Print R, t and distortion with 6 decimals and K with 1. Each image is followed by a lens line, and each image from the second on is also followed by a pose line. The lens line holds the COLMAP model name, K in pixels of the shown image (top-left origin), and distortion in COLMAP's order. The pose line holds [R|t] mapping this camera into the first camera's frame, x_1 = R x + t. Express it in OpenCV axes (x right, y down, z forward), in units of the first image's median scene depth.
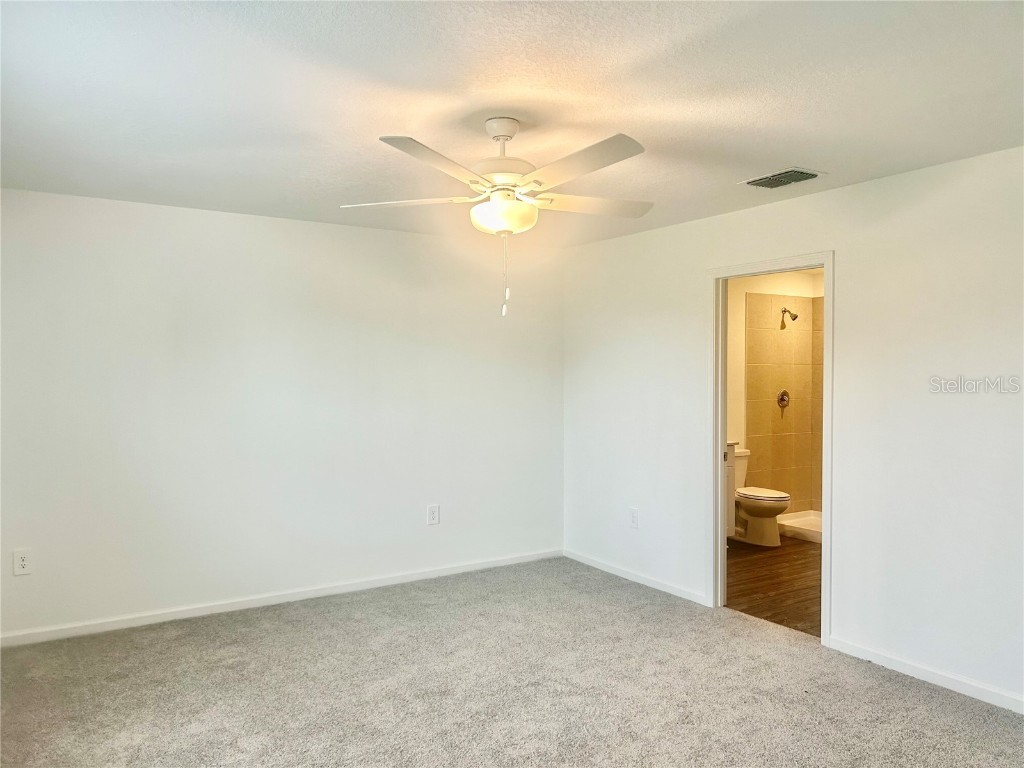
lens RADIAL K [[772.0, 0, 520.4], [0, 772.0, 384.7], [0, 0, 1]] dist [0.028897, -0.005313]
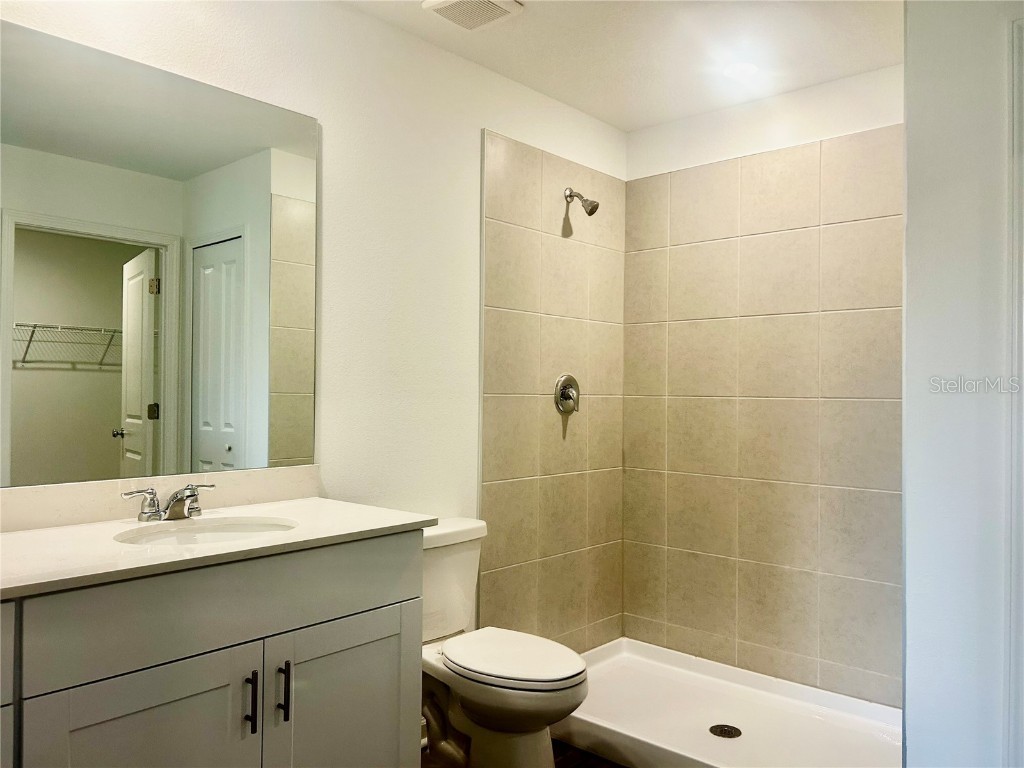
lens RADIAL K [[772.0, 0, 520.4], [0, 772.0, 384.7], [0, 0, 1]] dist [0.028897, -0.005313]
pose [[0.964243, 0.008306, 0.264891, 0.199246], [-0.004357, 0.999871, -0.015491, 0.019290], [-0.264986, 0.013783, 0.964154, 0.588754]]
